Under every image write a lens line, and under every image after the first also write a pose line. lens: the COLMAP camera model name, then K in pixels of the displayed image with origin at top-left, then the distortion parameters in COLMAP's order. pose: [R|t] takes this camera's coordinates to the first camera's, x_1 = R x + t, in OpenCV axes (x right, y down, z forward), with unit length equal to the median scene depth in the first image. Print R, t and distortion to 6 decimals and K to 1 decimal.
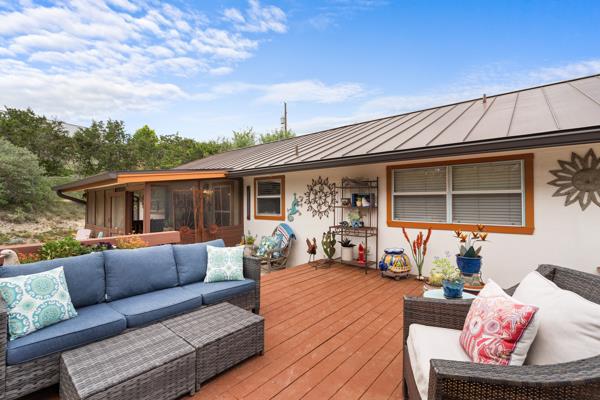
lens RADIAL K [[277.1, 0, 300.0], [0, 277.1, 200.0], [0, 0, 1]] dist [0.000559, 0.000336]
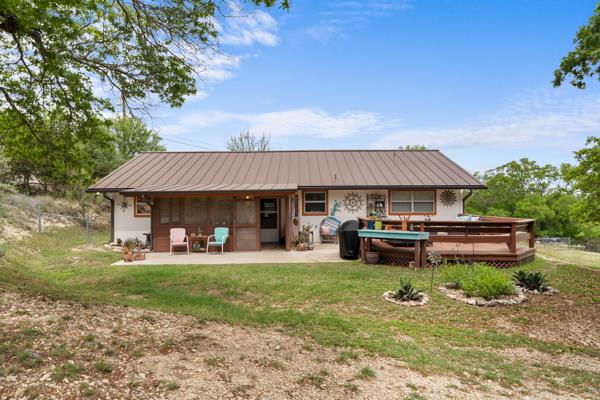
lens RADIAL K [[277.1, 0, 300.0], [0, 277.1, 200.0], [0, 0, 1]] dist [0.000559, 0.000336]
pose [[0.775696, 0.015721, 0.630910, -1.515619], [-0.002816, 0.999766, -0.021450, 0.016209], [-0.631100, 0.014862, 0.775559, -0.308104]]
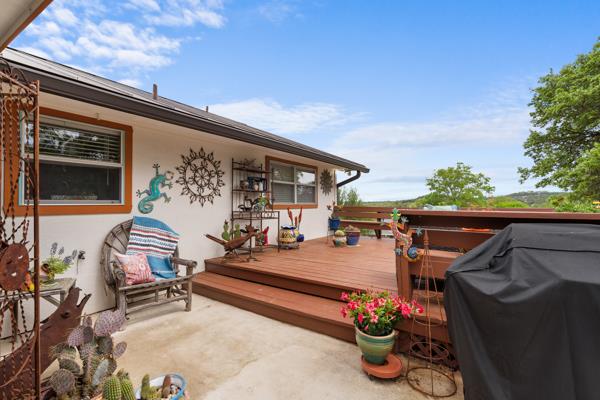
lens RADIAL K [[277.1, 0, 300.0], [0, 277.1, 200.0], [0, 0, 1]] dist [0.000559, 0.000336]
pose [[-0.107129, 0.020084, 0.994042, -0.703813], [-0.002653, 0.999787, -0.020486, 0.069063], [-0.994242, -0.004832, -0.107053, 0.844735]]
